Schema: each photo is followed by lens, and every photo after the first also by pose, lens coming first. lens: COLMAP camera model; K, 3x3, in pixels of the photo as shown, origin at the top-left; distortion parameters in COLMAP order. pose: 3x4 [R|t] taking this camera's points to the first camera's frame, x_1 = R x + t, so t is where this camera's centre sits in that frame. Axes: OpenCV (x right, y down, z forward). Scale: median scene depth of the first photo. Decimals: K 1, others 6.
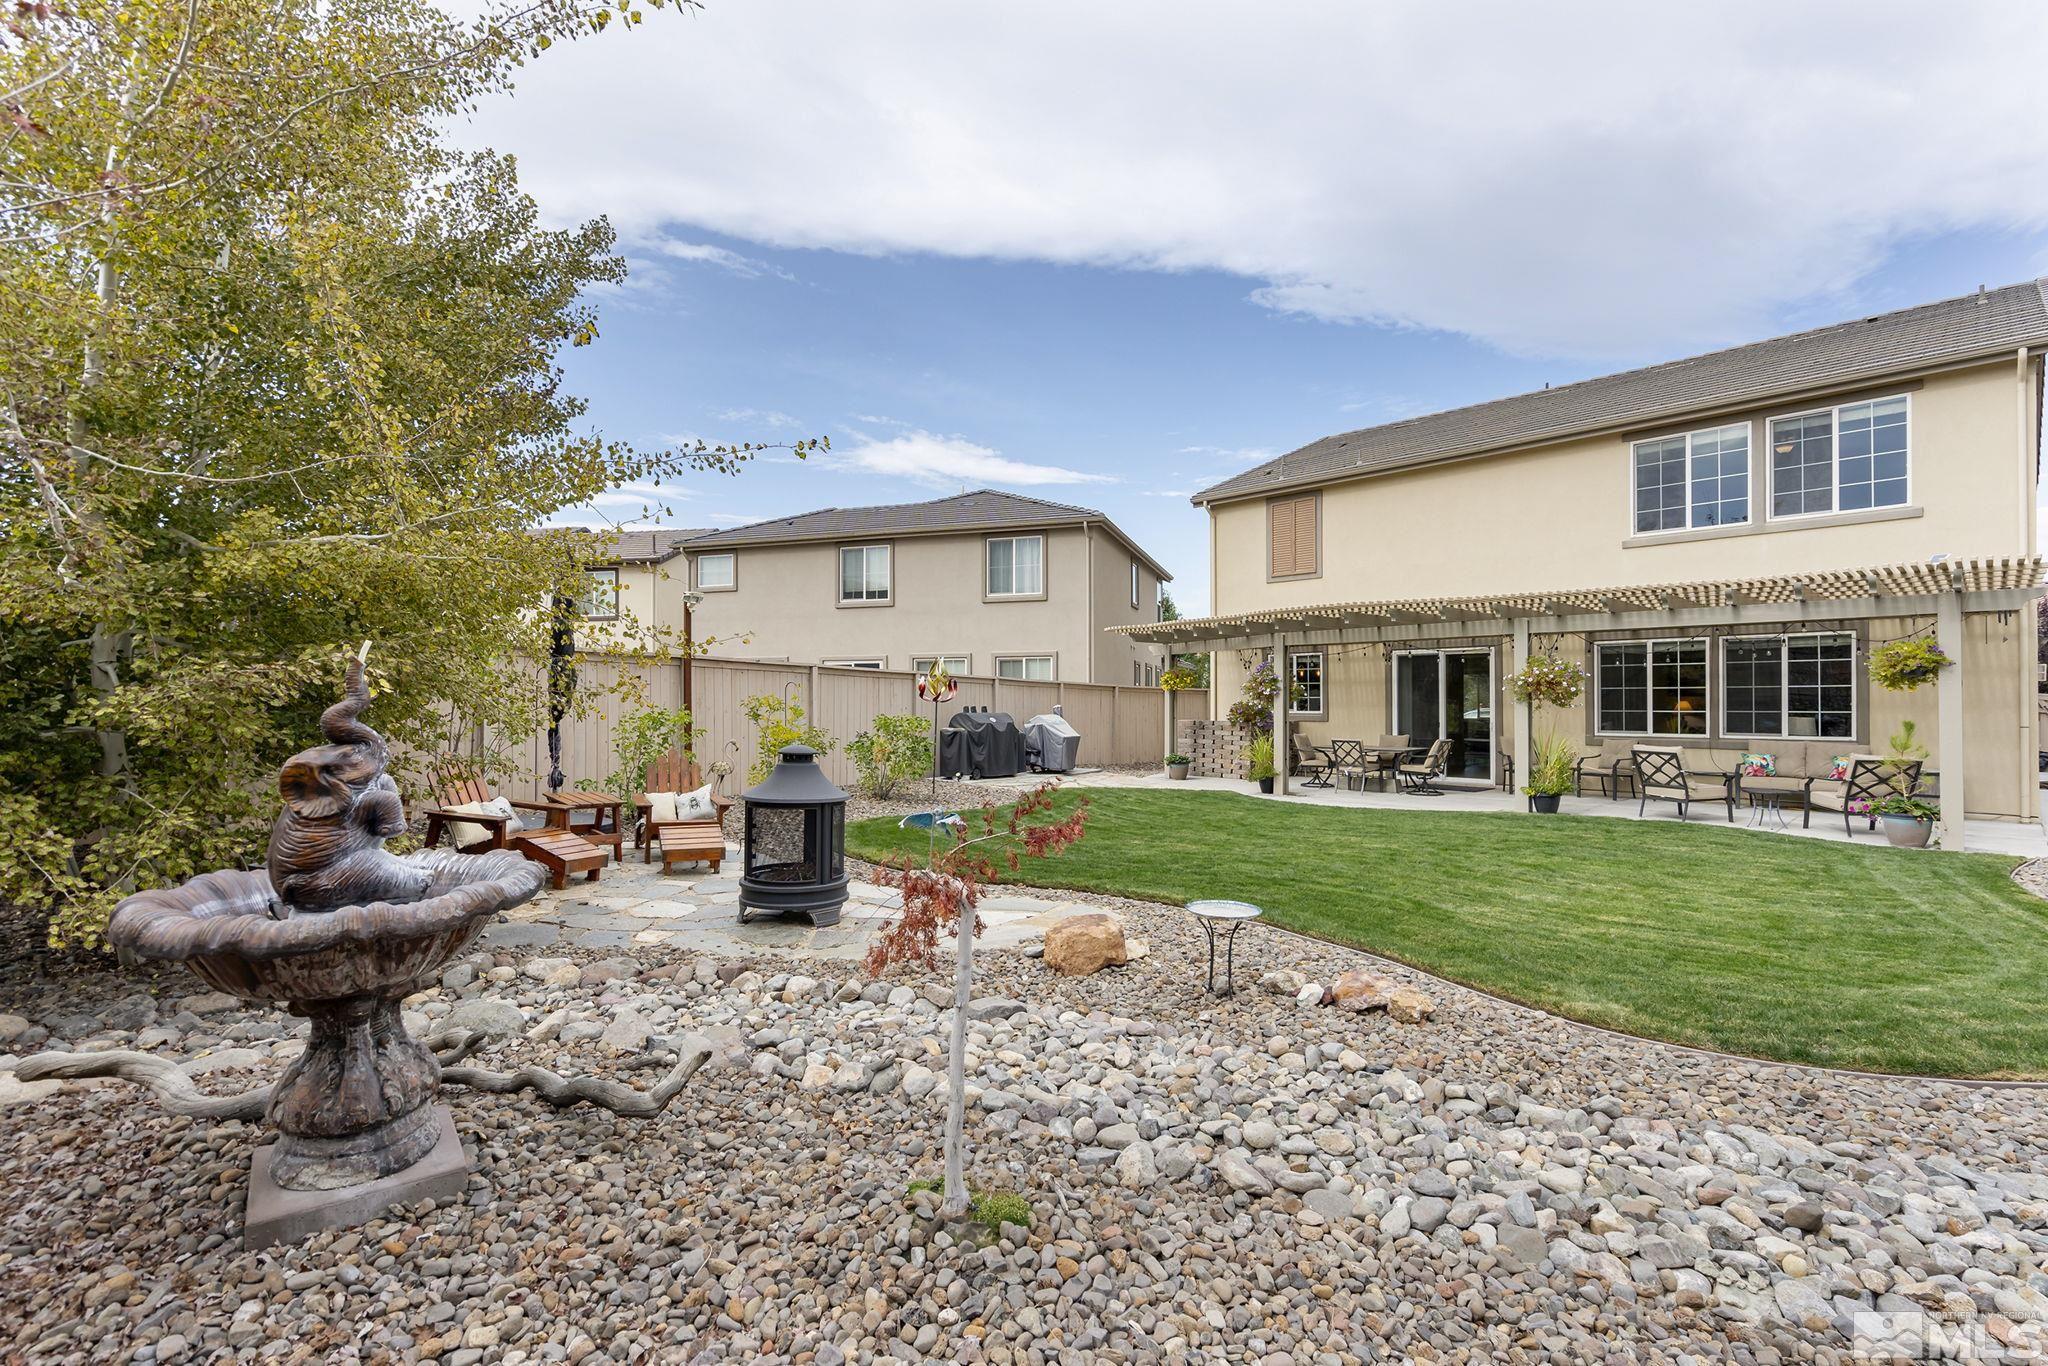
lens RADIAL K [[946.0, 0, 1027.8], [0, 946.0, 690.1], [0, 0, 1]] dist [-0.010642, 0.001468]
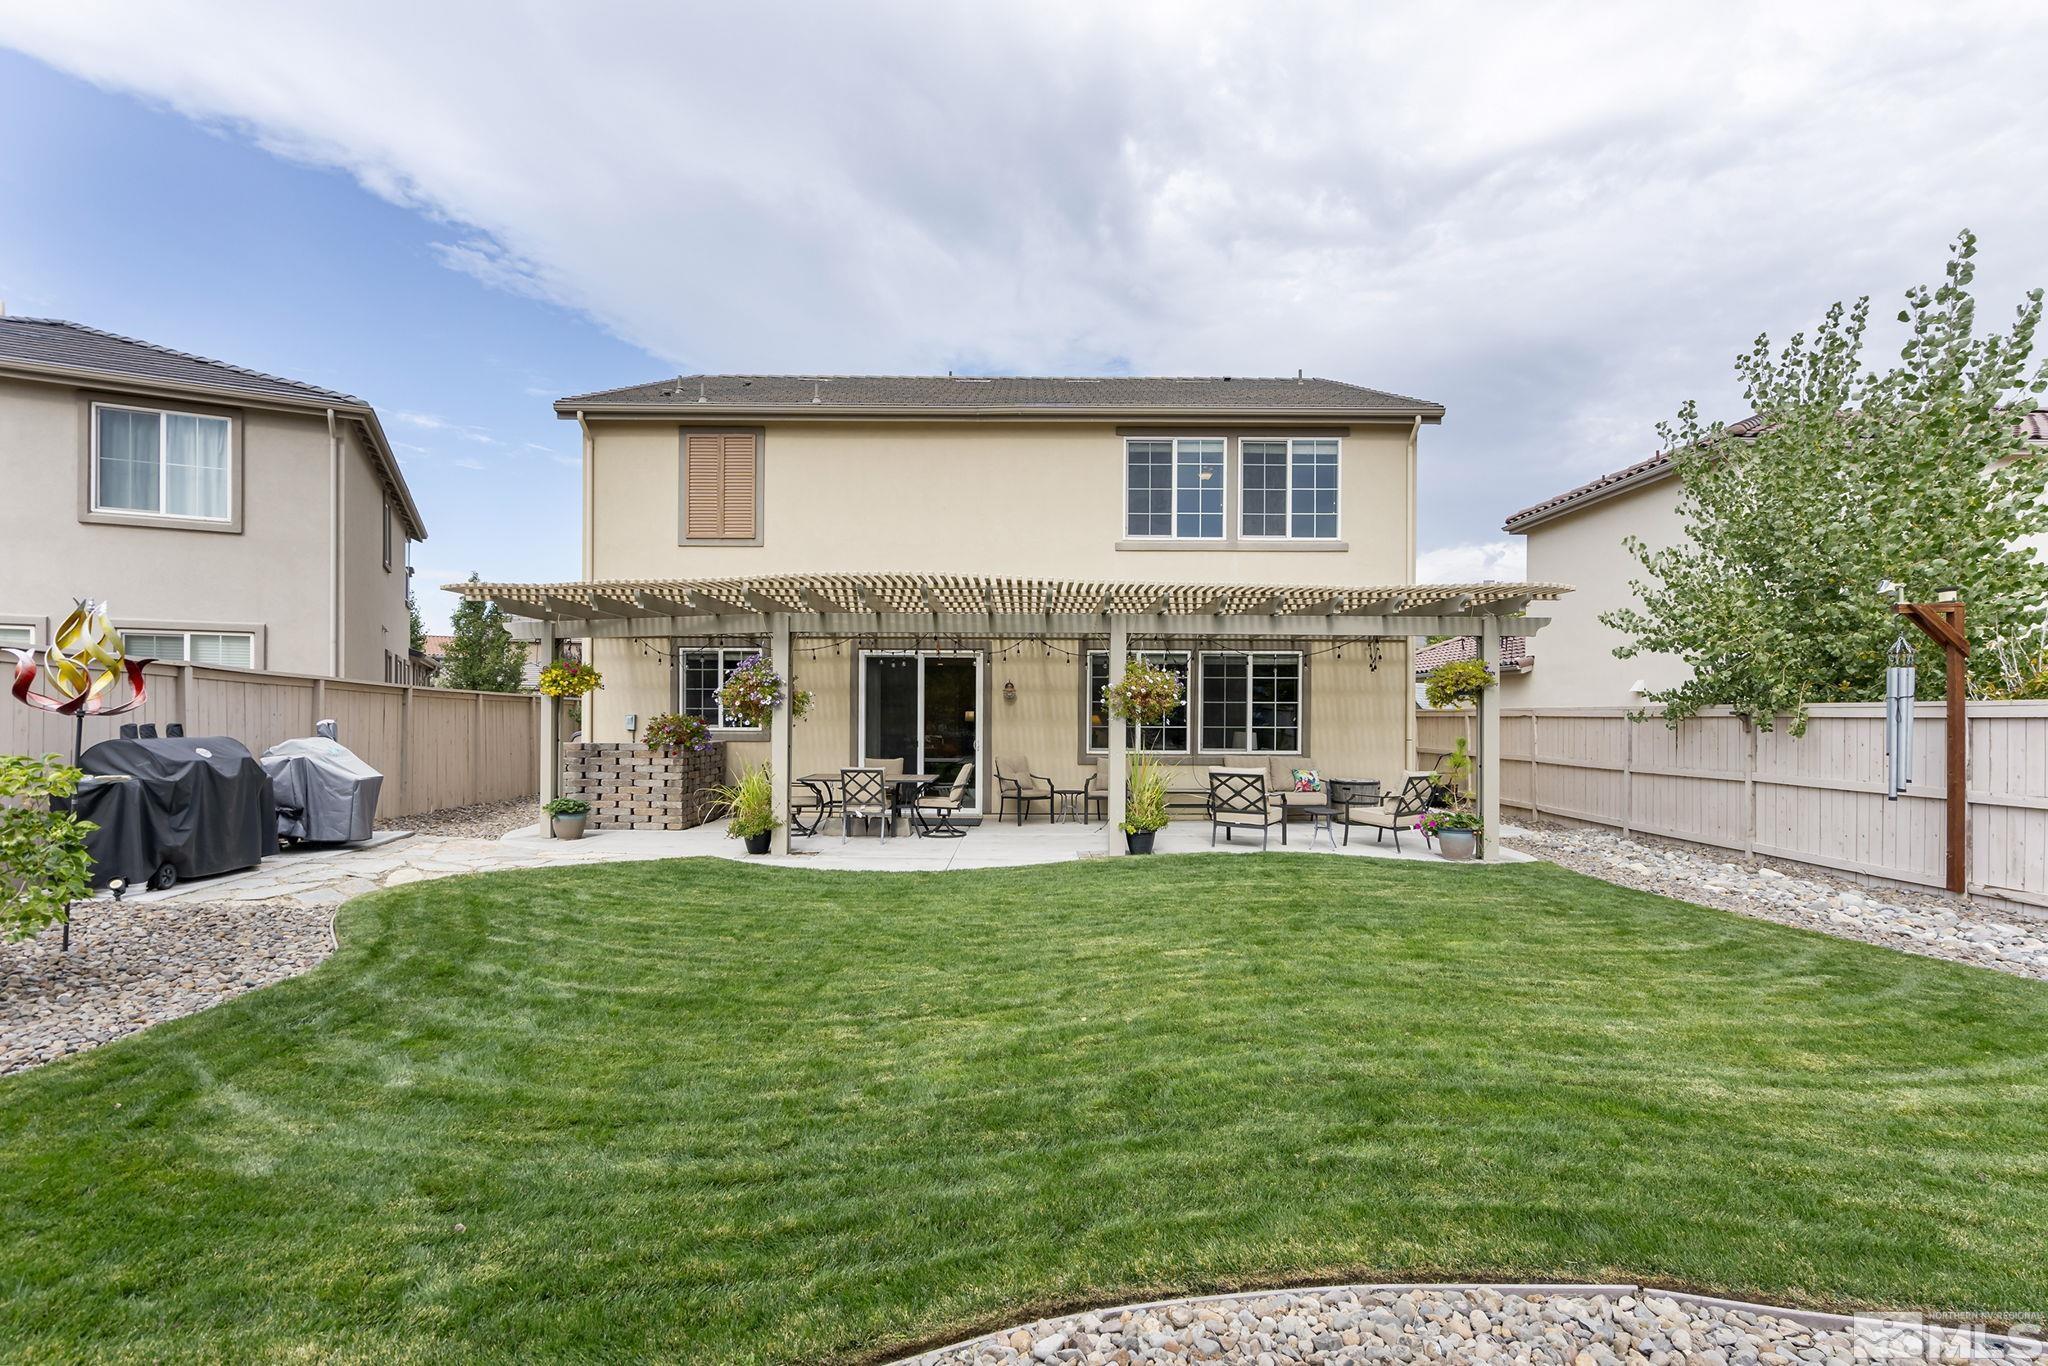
lens RADIAL K [[946.0, 0, 1017.4], [0, 946.0, 702.8], [0, 0, 1]] dist [-0.010642, 0.001468]
pose [[0.690947, 0.011321, 0.722816, -0.100637], [-0.014820, 0.999889, -0.001495, 0.001759], [-0.722753, -0.009679, 0.691039, 0.419583]]
